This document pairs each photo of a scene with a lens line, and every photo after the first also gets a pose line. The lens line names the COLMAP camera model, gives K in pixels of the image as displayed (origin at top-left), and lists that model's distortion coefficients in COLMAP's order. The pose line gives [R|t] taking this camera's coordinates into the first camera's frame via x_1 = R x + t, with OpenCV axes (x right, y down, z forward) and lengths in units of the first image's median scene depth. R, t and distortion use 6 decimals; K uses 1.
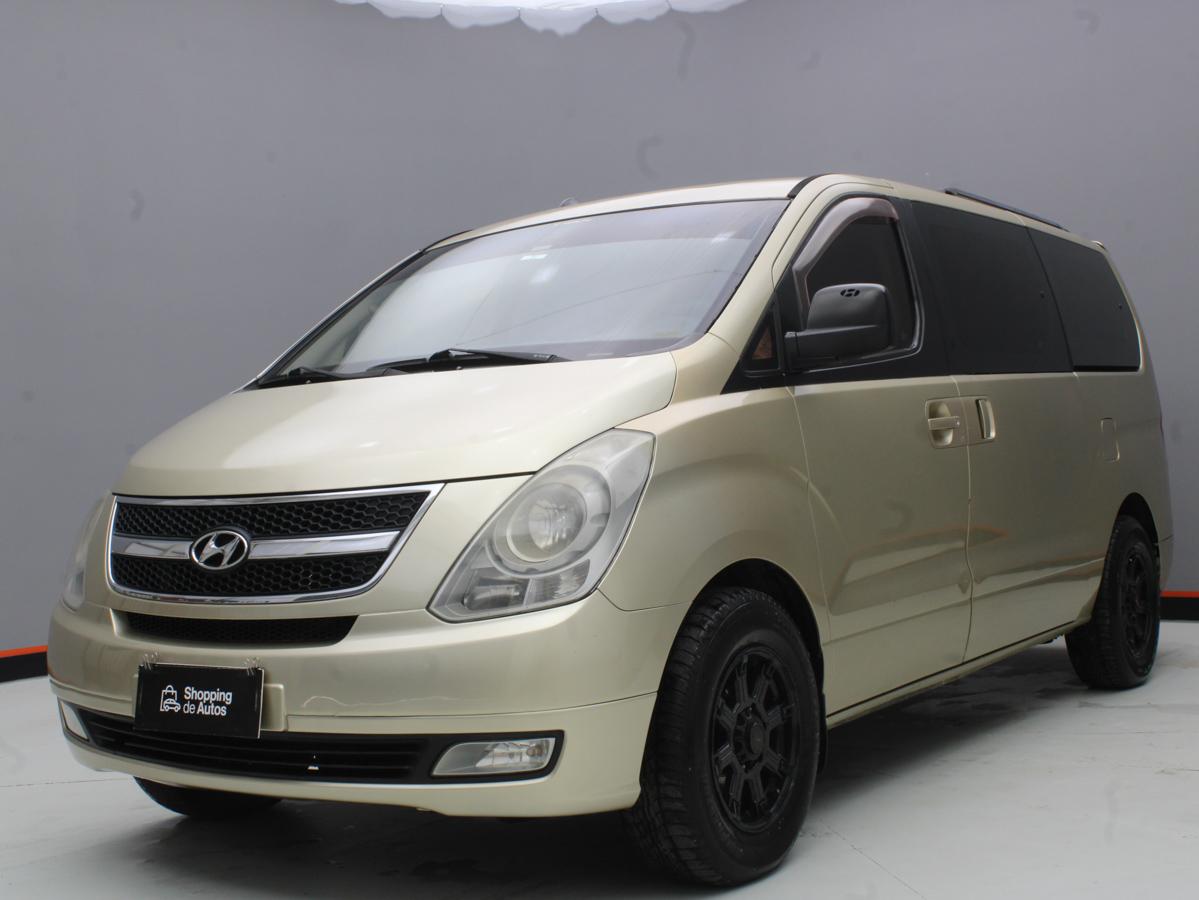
lens RADIAL K [[1600.2, 0, 586.4], [0, 1600.2, 447.2], [0, 0, 1]] dist [-0.118937, -0.037093]
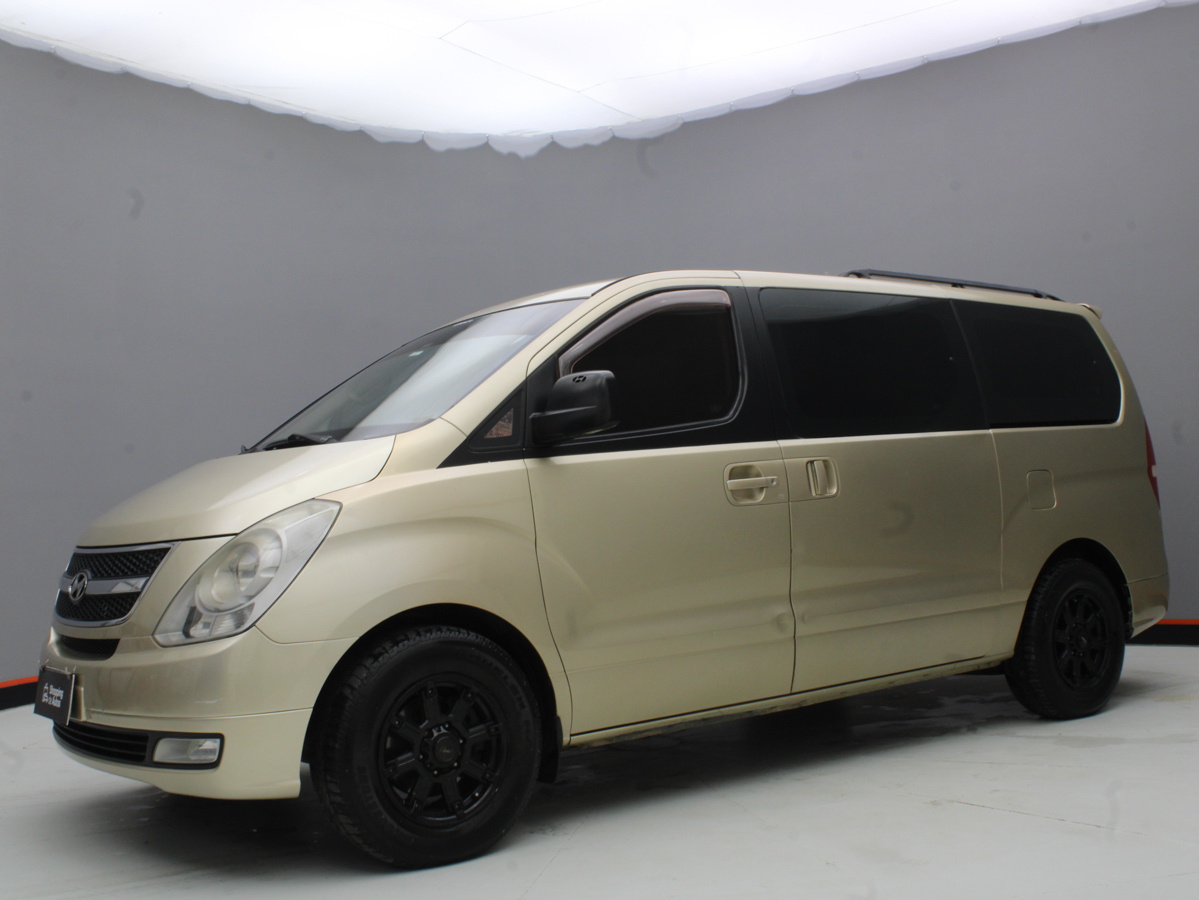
lens RADIAL K [[1345.3, 0, 599.5], [0, 1345.3, 450.0], [0, 0, 1]] dist [-0.143291, 0.012372]
pose [[0.948528, -0.015272, -0.316325, 0.552476], [0.008695, 0.999716, -0.022194, -0.024295], [0.316574, 0.018302, 0.948391, 0.061729]]
